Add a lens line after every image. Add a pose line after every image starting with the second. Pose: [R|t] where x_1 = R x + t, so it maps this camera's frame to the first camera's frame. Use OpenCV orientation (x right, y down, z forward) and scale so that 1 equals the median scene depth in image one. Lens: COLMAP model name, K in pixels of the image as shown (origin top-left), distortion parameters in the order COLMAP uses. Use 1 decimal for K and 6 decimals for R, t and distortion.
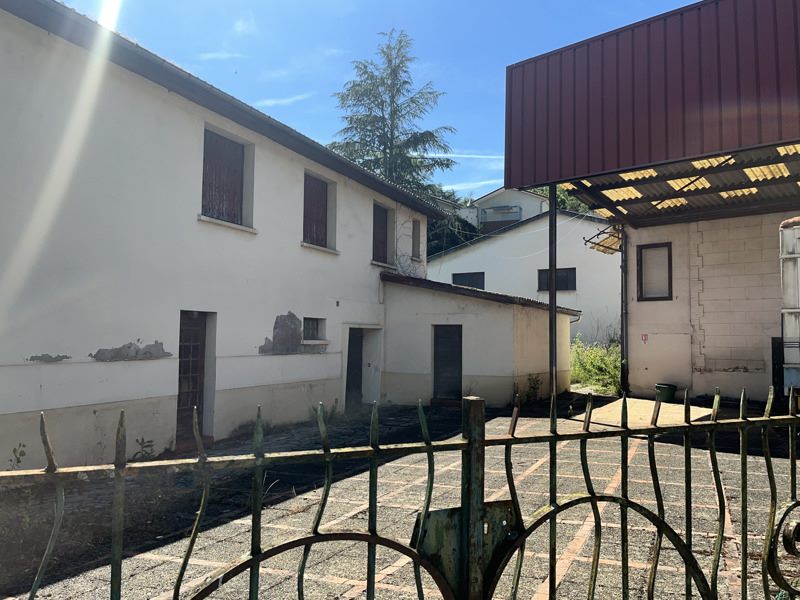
lens RADIAL K [[637.9, 0, 400.0], [0, 637.9, 300.0], [0, 0, 1]] dist [-0.000493, -0.000215]
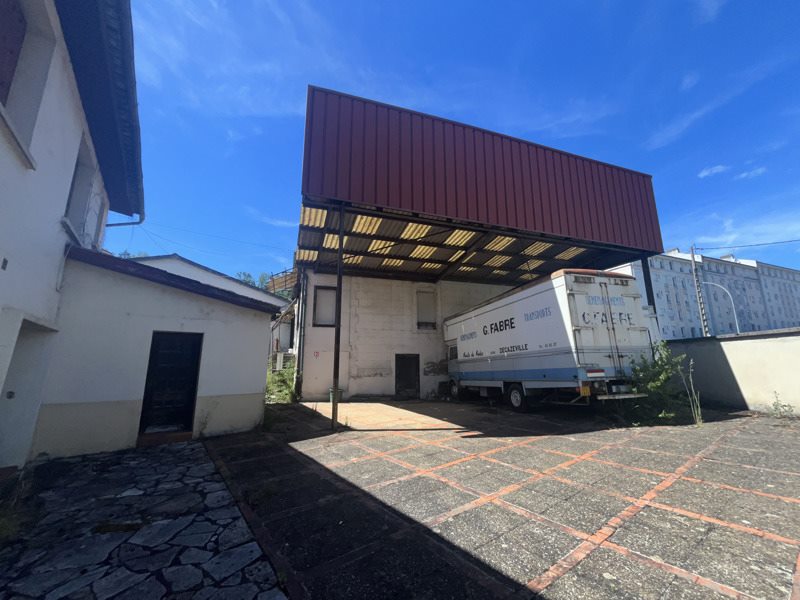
lens RADIAL K [[320.2, 0, 400.0], [0, 320.2, 300.0], [0, 0, 1]] dist [-0.000073, 0.000022]
pose [[0.477721, 0.159774, 0.863861, -0.137945], [-0.040215, 0.986269, -0.160175, 0.050359], [-0.877591, 0.041779, 0.477587, 0.558106]]
